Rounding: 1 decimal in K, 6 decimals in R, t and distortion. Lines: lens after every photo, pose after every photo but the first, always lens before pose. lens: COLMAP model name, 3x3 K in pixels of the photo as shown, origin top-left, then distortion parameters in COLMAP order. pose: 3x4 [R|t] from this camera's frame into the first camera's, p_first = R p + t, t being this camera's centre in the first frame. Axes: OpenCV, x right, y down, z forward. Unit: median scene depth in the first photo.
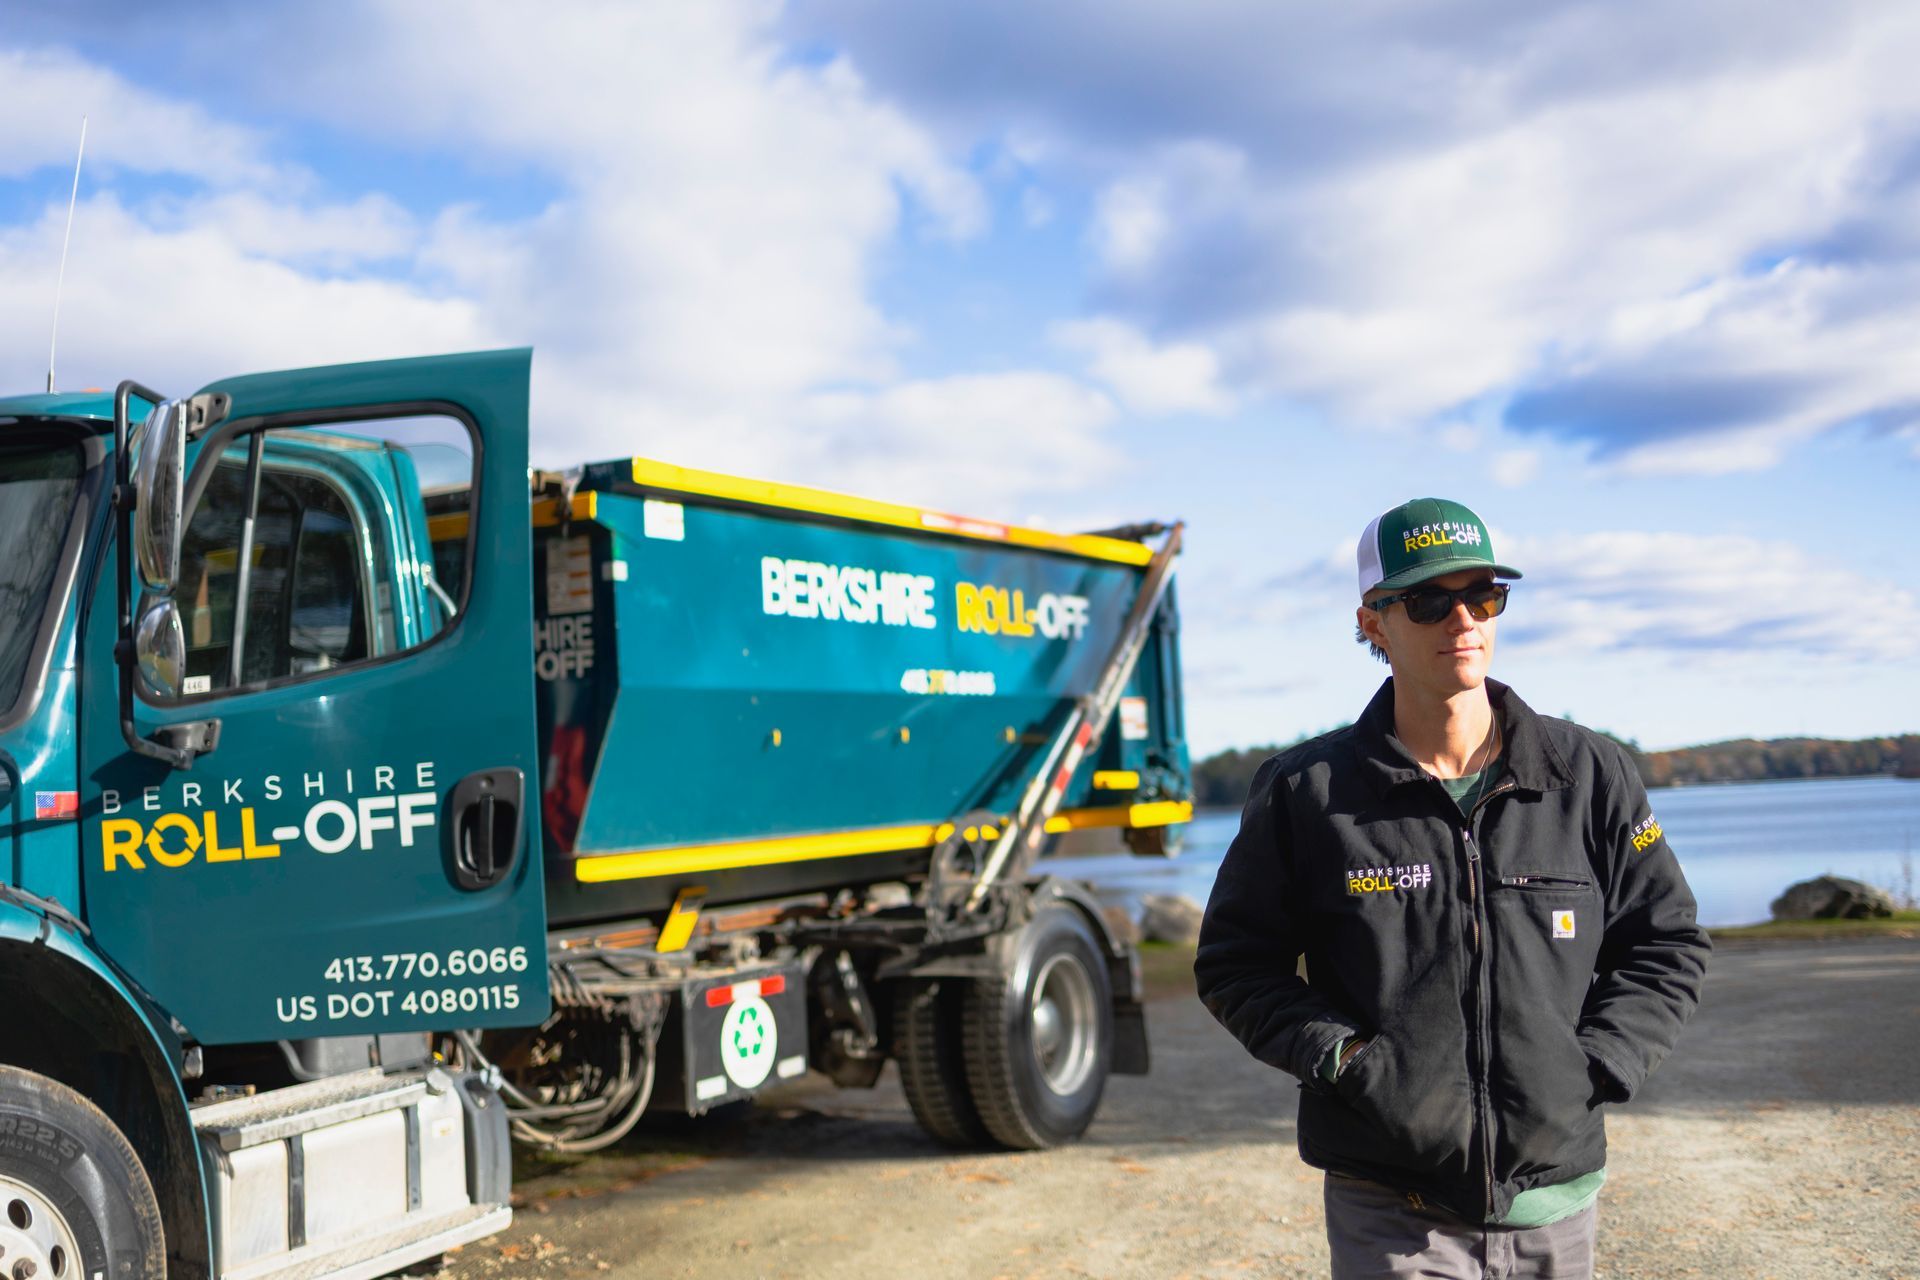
lens RADIAL K [[1935.9, 0, 960.0], [0, 1935.9, 640.0], [0, 0, 1]] dist [-0.001133, -0.009246]
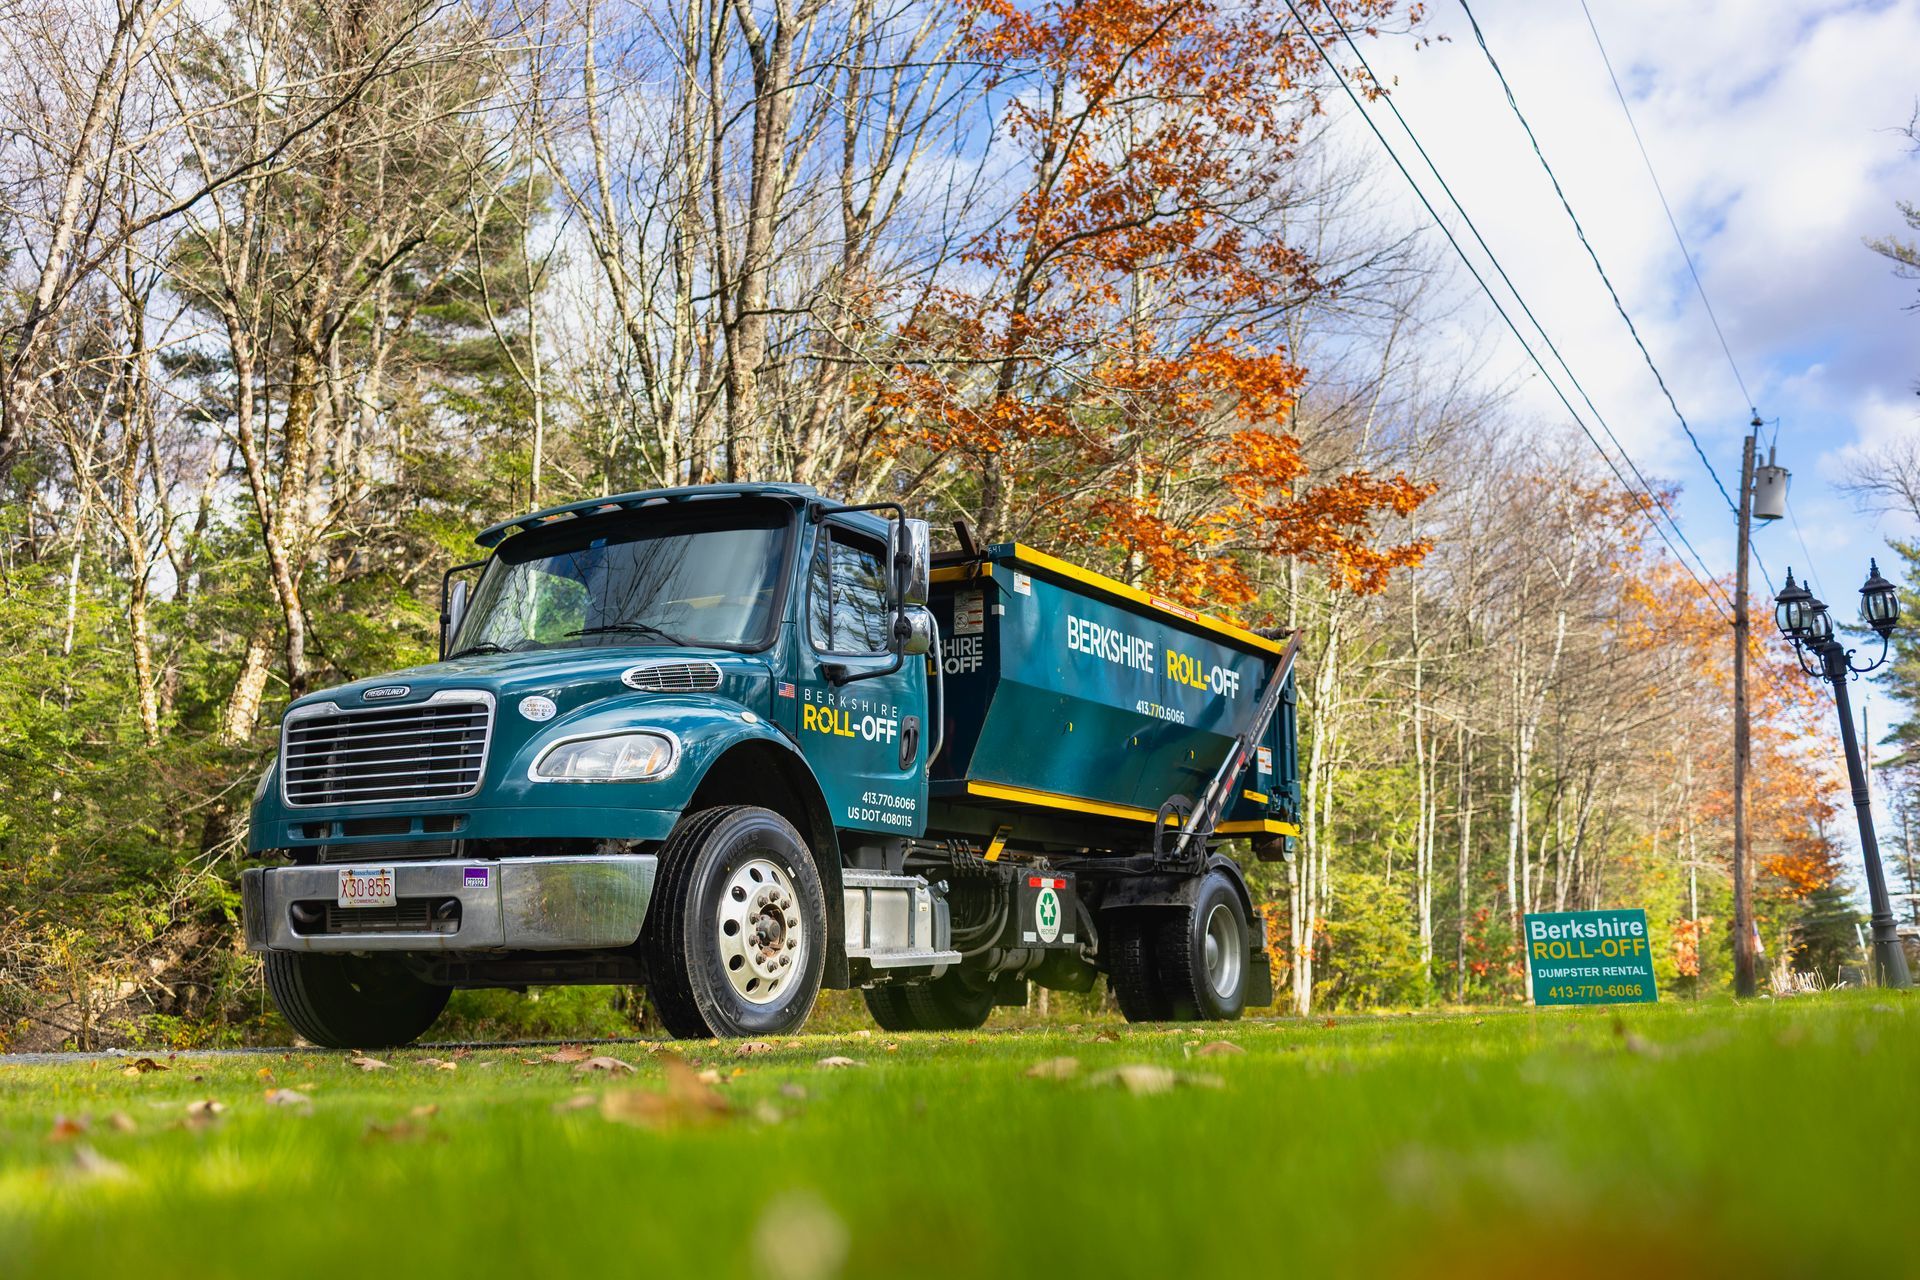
lens RADIAL K [[1955.5, 0, 973.0], [0, 1955.5, 638.0], [0, 0, 1]] dist [0.012451, 0.008998]
pose [[0.998793, 0.048760, 0.005968, -0.212096], [-0.047933, 0.993945, -0.098869, 0.158709], [-0.010752, 0.098464, 0.995083, -0.688845]]
